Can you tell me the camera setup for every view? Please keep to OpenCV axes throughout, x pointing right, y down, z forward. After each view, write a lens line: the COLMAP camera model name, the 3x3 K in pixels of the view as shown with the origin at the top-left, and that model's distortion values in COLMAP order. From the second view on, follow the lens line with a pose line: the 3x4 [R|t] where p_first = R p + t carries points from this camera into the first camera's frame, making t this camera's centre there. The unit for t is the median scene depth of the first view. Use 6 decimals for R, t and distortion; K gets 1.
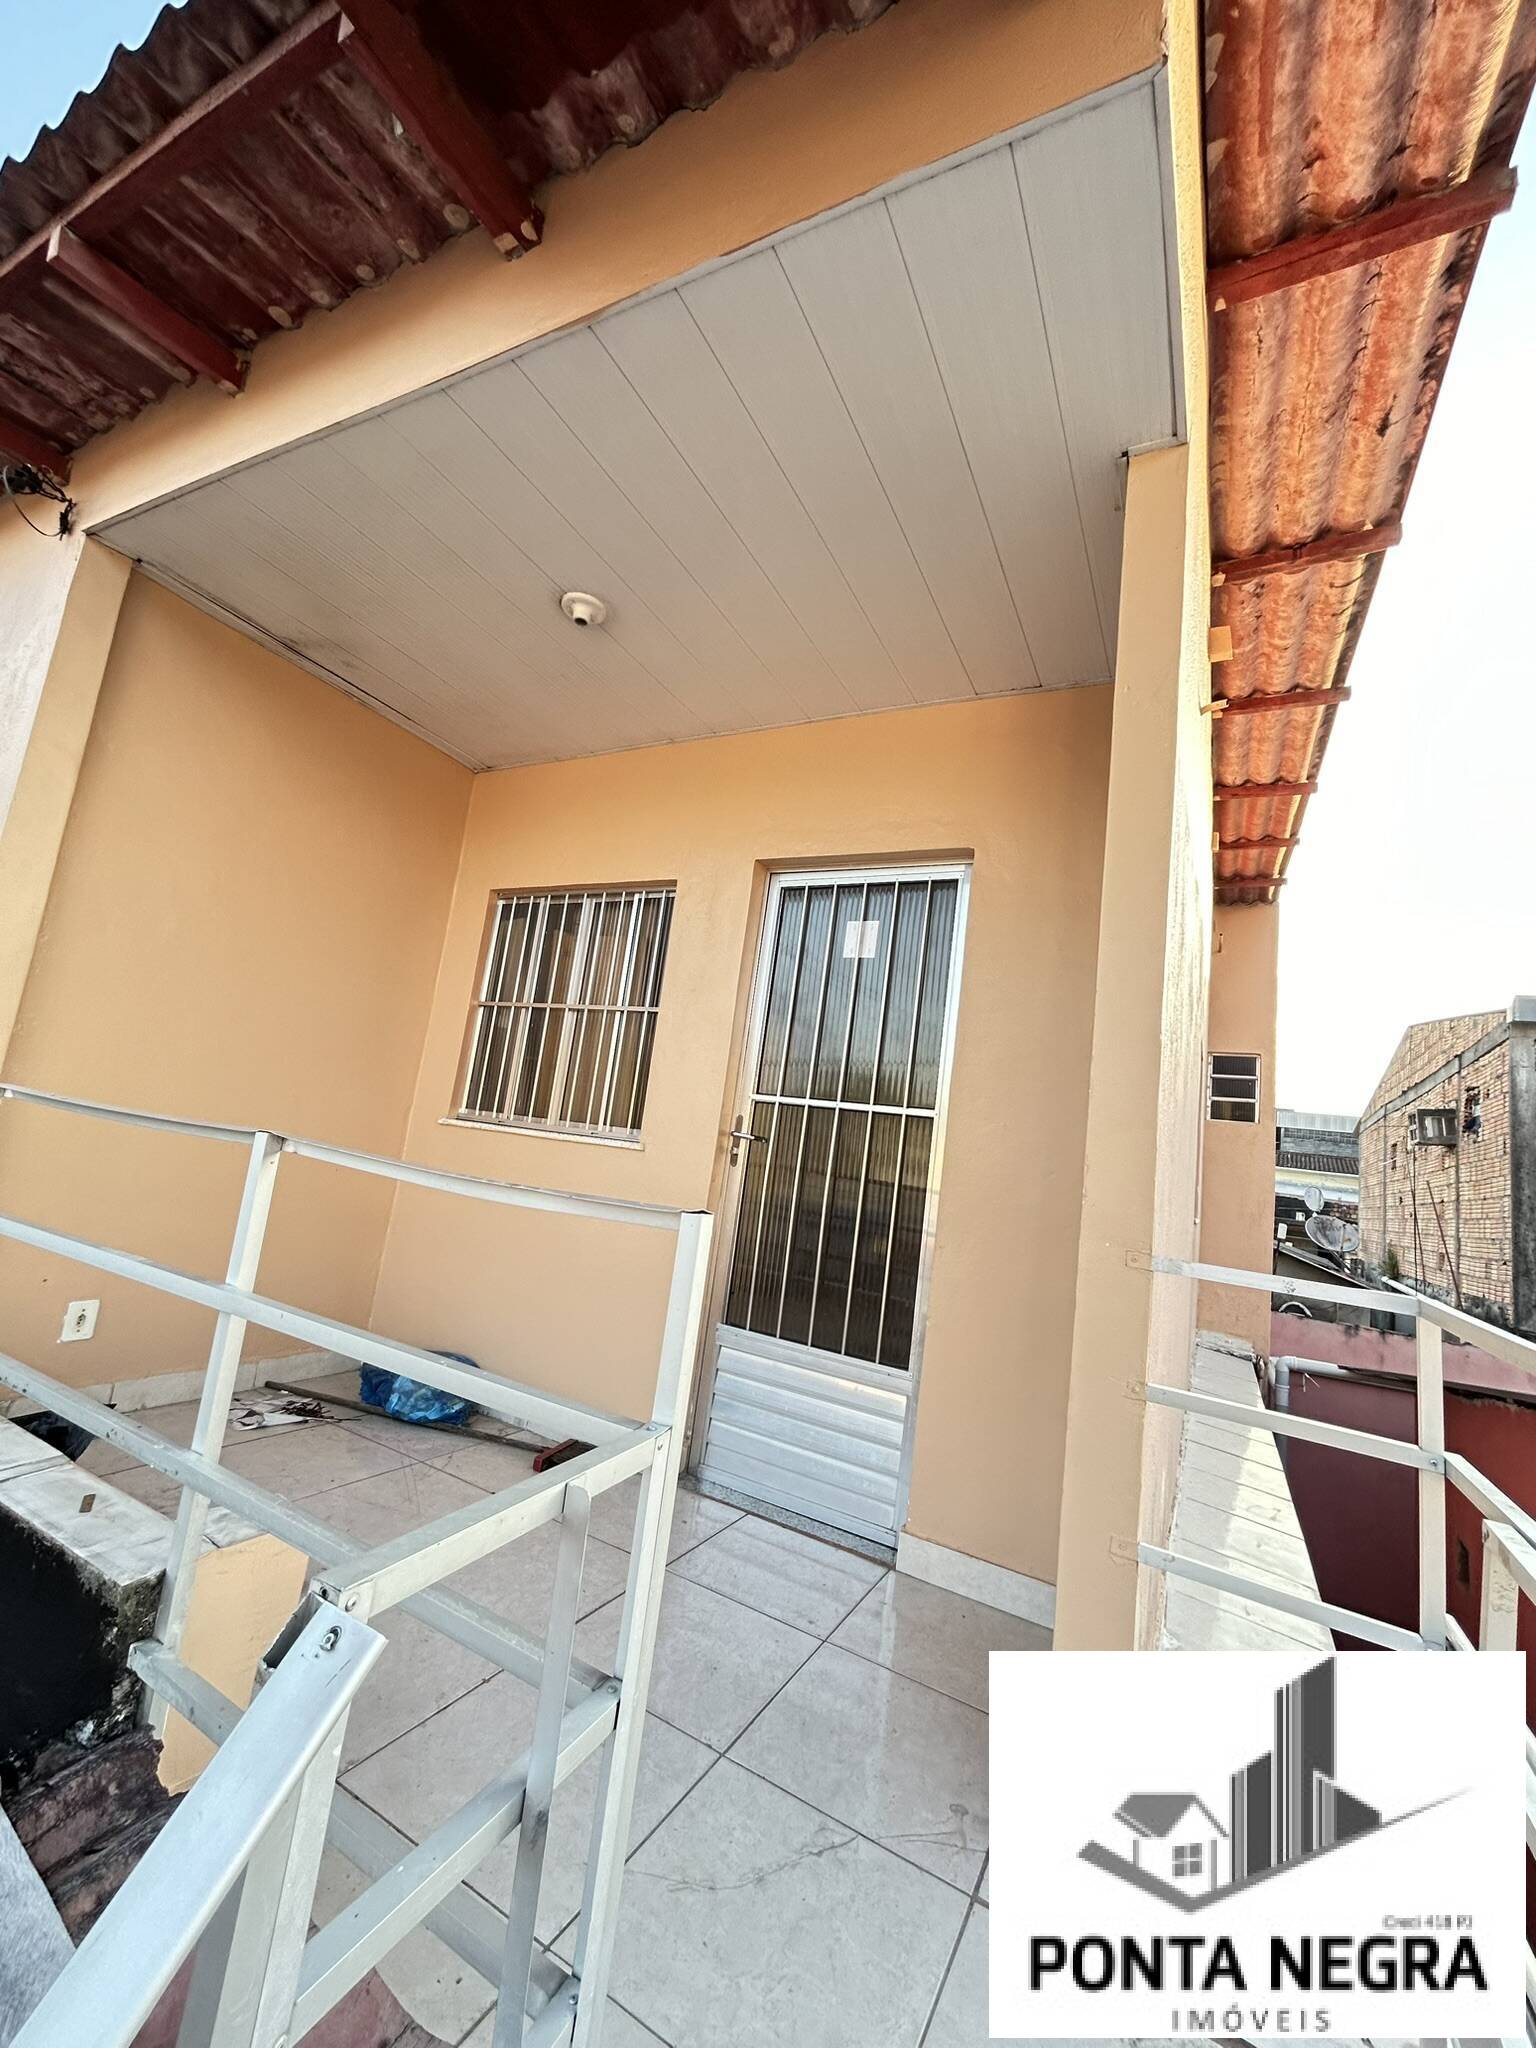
lens RADIAL K [[829.6, 0, 768.5], [0, 829.6, 1023.9], [0, 0, 1]] dist [-0.000267, -0.000020]
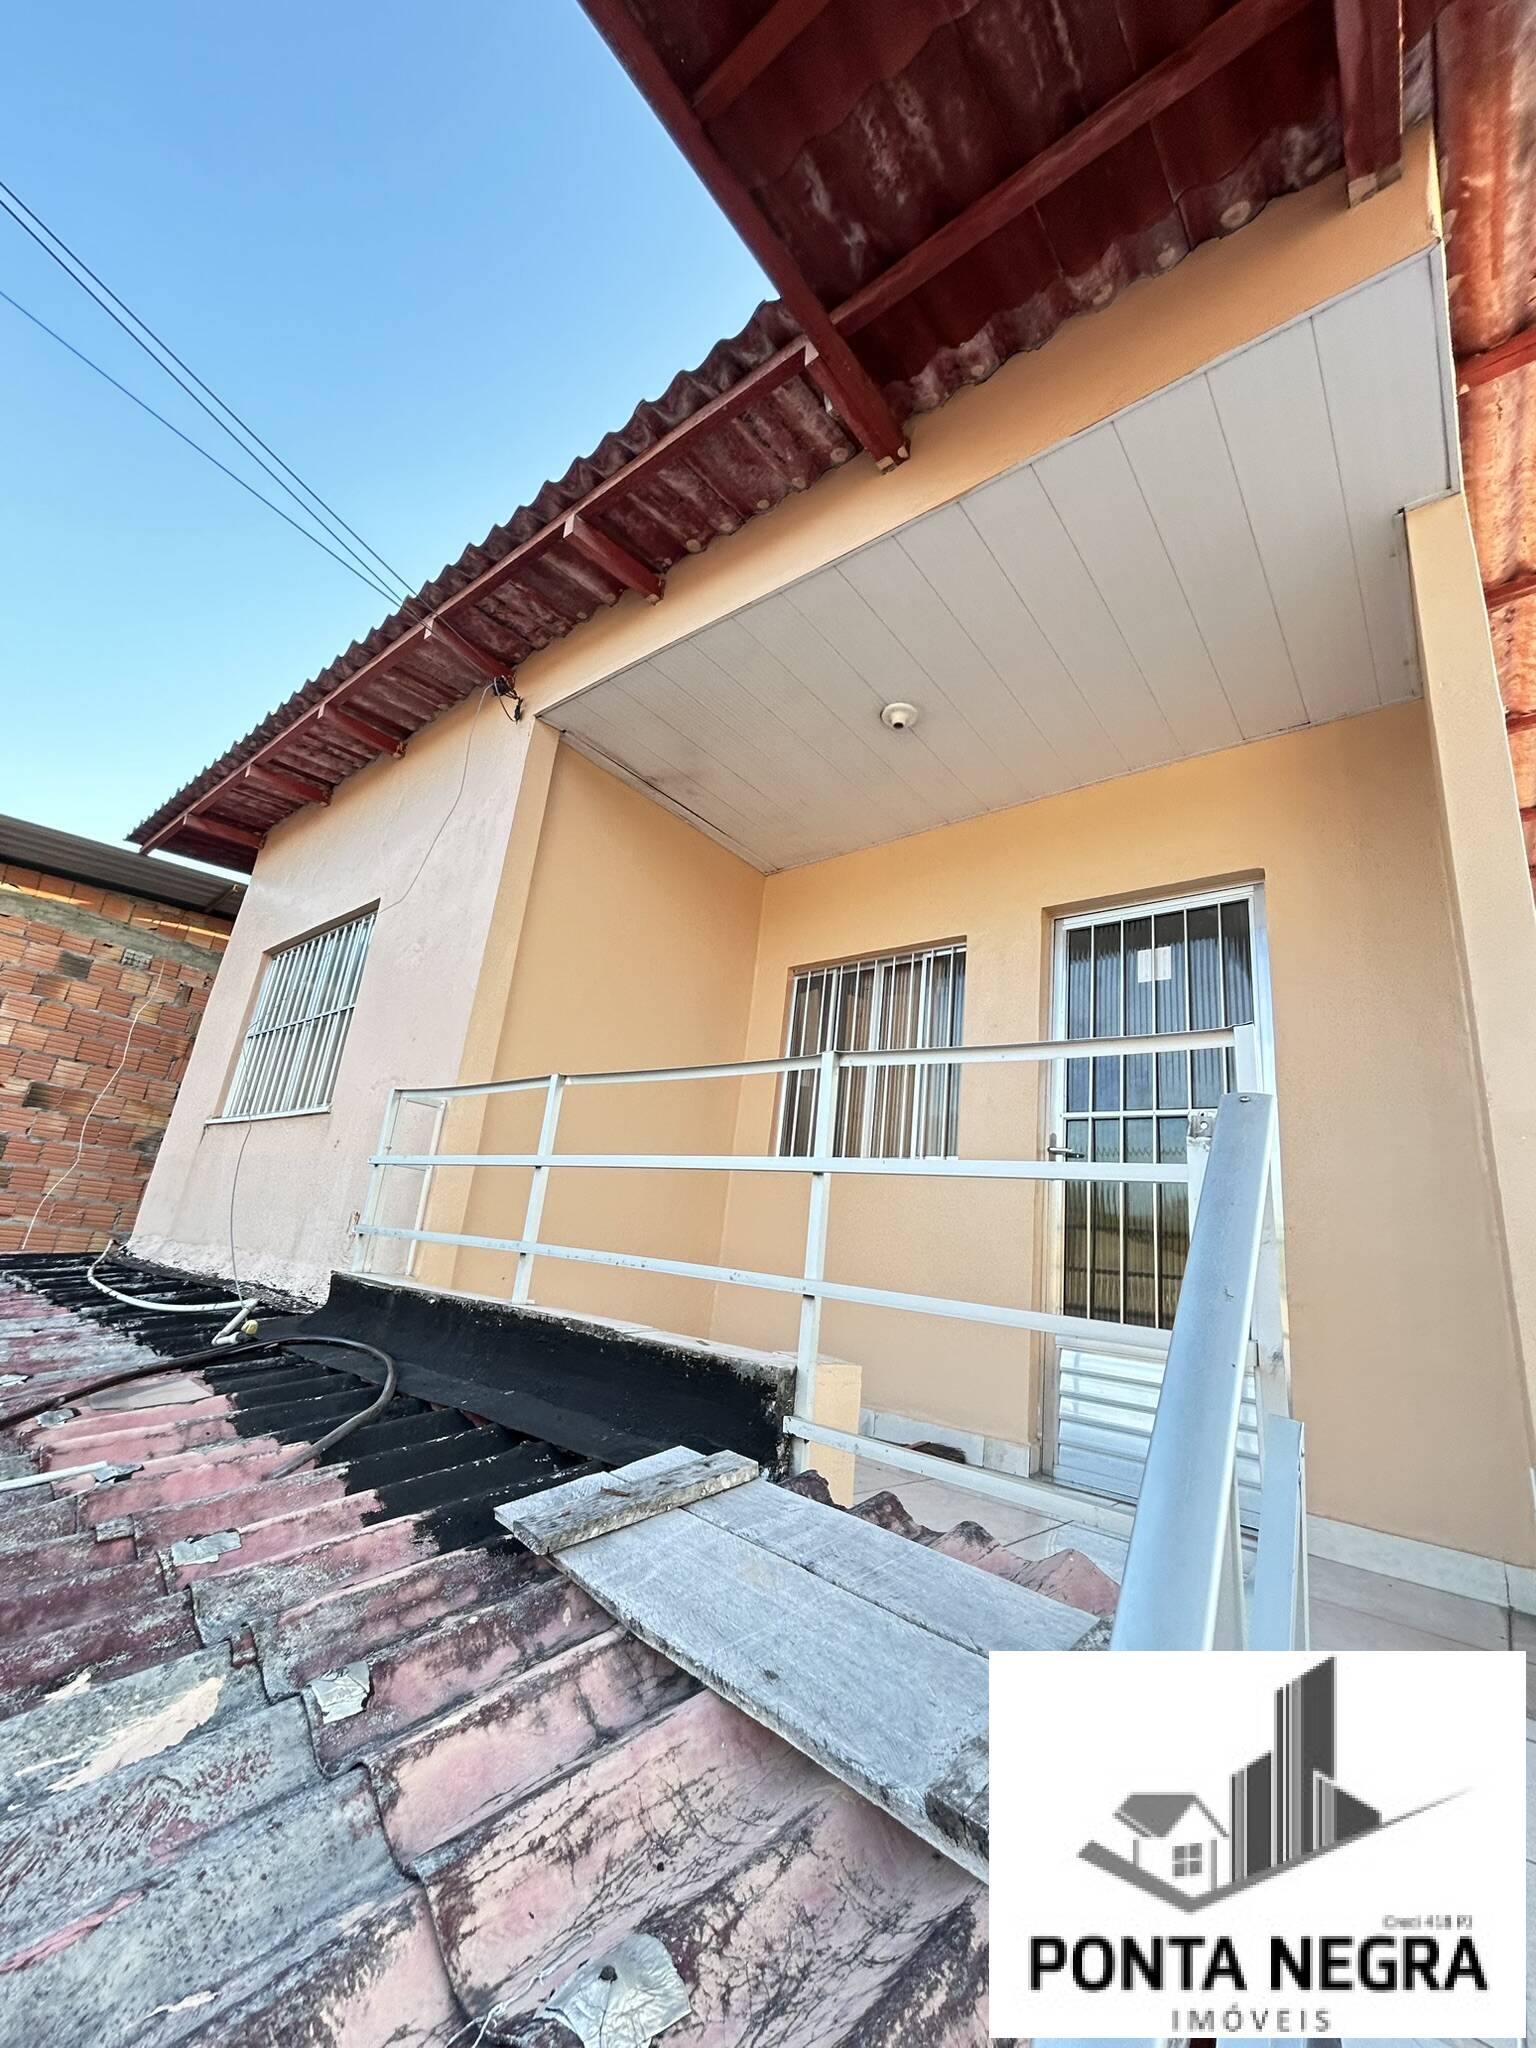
lens RADIAL K [[831.8, 0, 766.4], [0, 831.8, 1023.9], [0, 0, 1]] dist [-0.002201, 0.001808]
pose [[0.979000, -0.076255, -0.189060, -0.251763], [0.045899, 0.986044, -0.160031, 0.170635], [0.198624, 0.147993, 0.968838, -0.212029]]
